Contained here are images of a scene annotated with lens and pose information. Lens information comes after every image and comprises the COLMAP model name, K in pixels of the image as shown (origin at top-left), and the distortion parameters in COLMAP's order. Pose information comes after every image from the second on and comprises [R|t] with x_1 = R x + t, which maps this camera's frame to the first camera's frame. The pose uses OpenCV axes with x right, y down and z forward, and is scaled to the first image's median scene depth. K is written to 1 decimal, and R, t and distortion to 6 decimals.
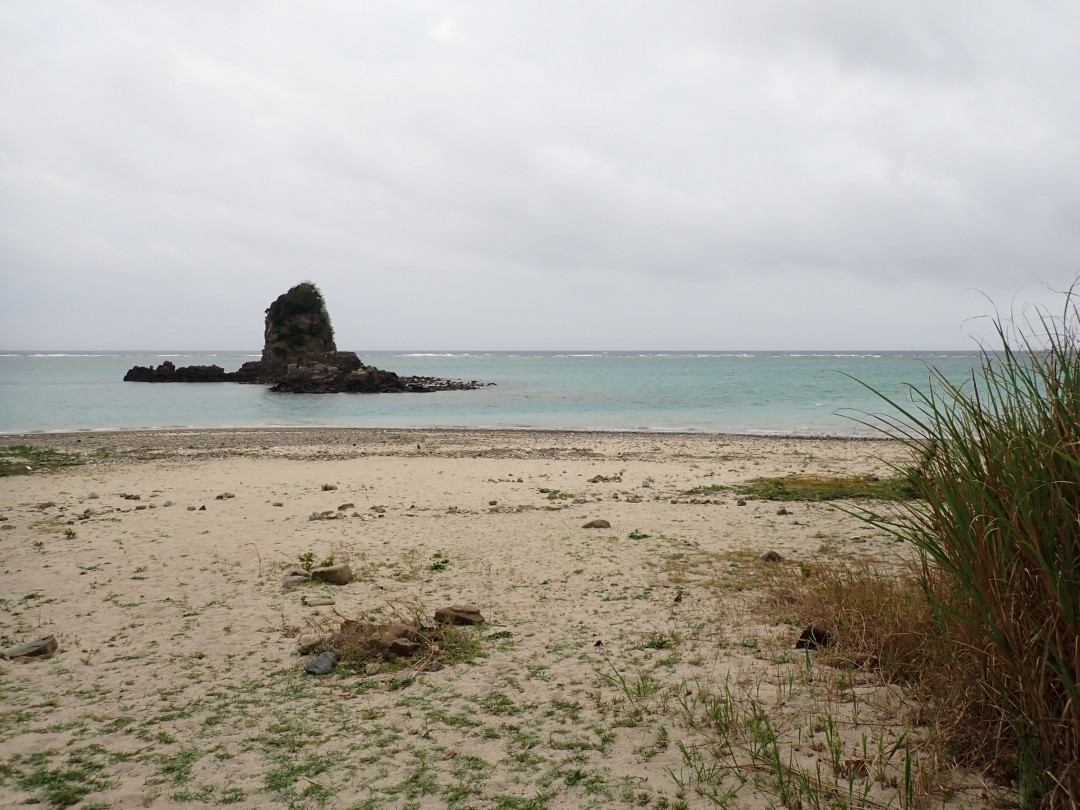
lens RADIAL K [[801.1, 0, 542.0], [0, 801.1, 403.0], [0, 0, 1]] dist [0.002194, -0.007204]
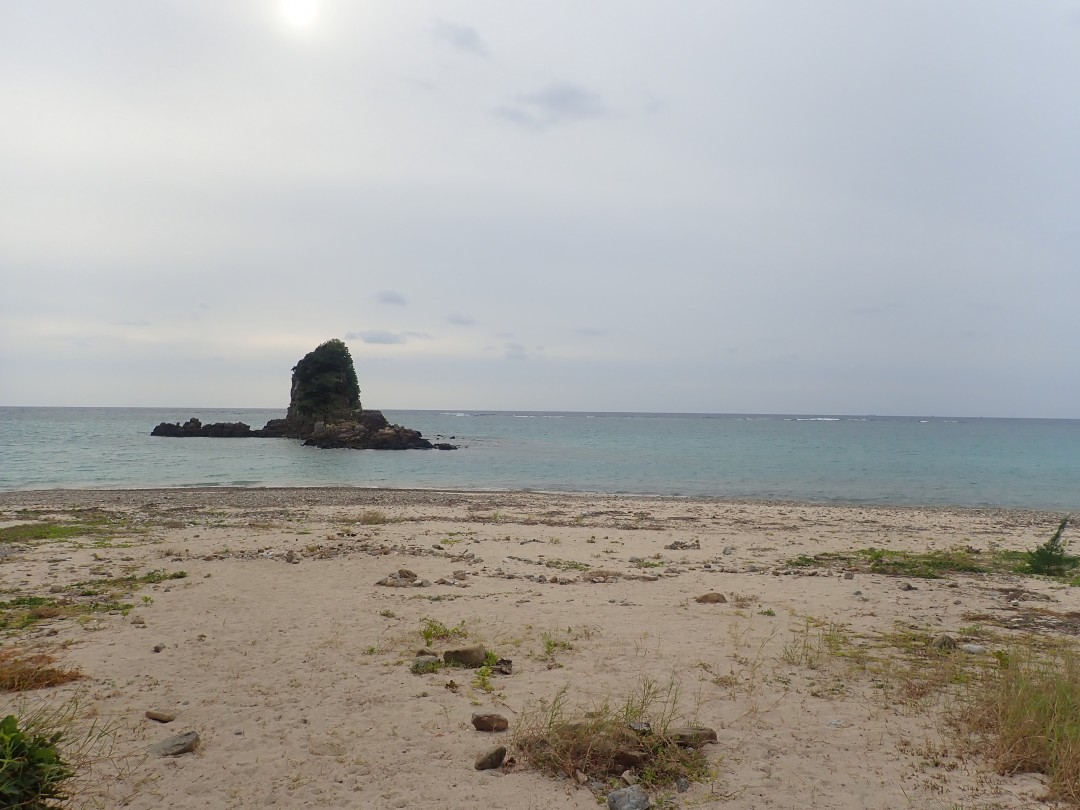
lens RADIAL K [[803.5, 0, 539.0], [0, 803.5, 407.7], [0, 0, 1]] dist [0.010072, -0.004265]
pose [[0.999633, 0.010657, -0.024889, -0.073700], [-0.012372, 0.997487, -0.069767, -0.000017], [0.024083, 0.070049, 0.997253, 0.038732]]
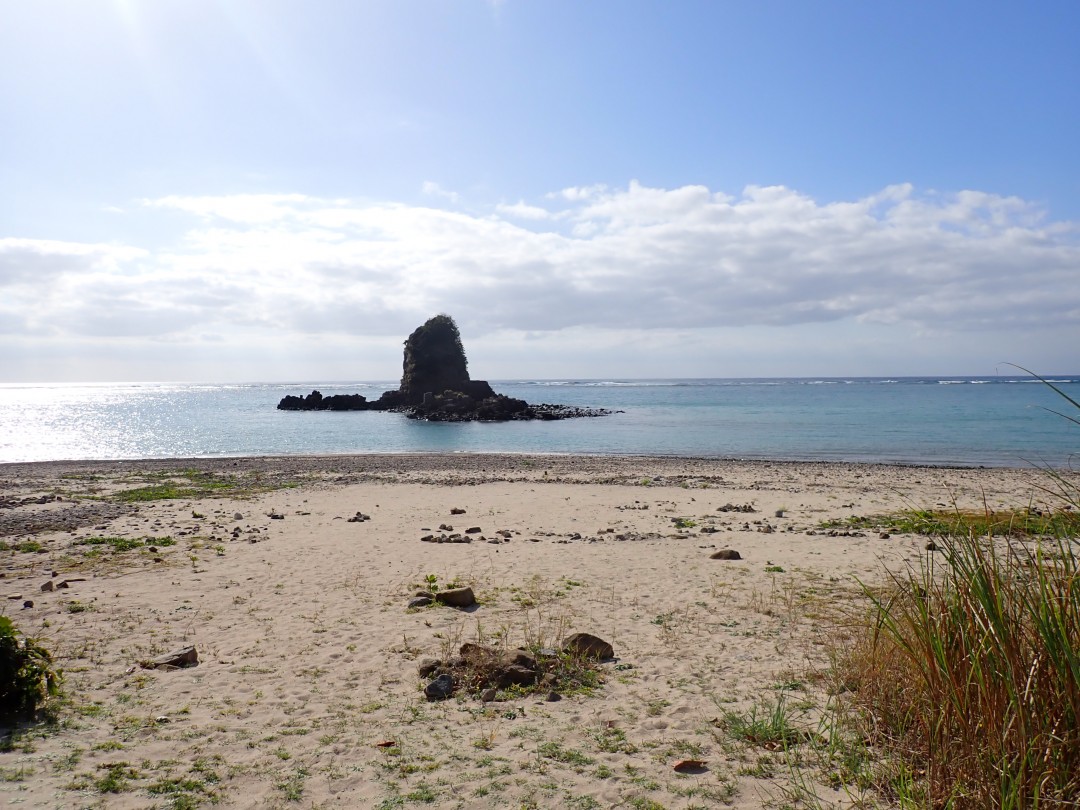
lens RADIAL K [[796.2, 0, 542.1], [0, 796.2, 403.6], [0, 0, 1]] dist [-0.003988, -0.007007]
pose [[0.987095, -0.002820, -0.160113, 0.002653], [-0.002701, 0.999410, -0.034254, 0.002552], [0.160115, 0.034244, 0.986504, 0.011382]]
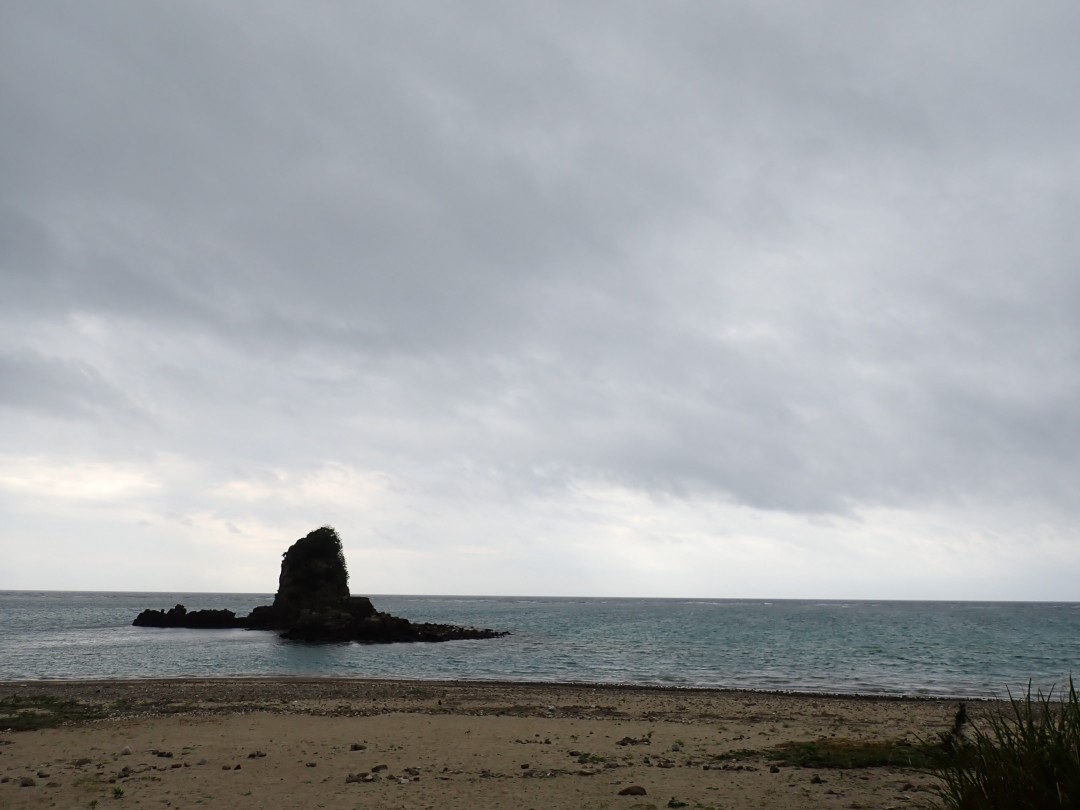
lens RADIAL K [[798.7, 0, 542.1], [0, 798.7, 404.2], [0, 0, 1]] dist [-0.002382, -0.007456]
pose [[0.999837, 0.006345, -0.016921, -0.021510], [-0.011077, 0.954993, -0.296422, -0.010177], [0.014279, 0.296561, 0.954907, -0.072109]]
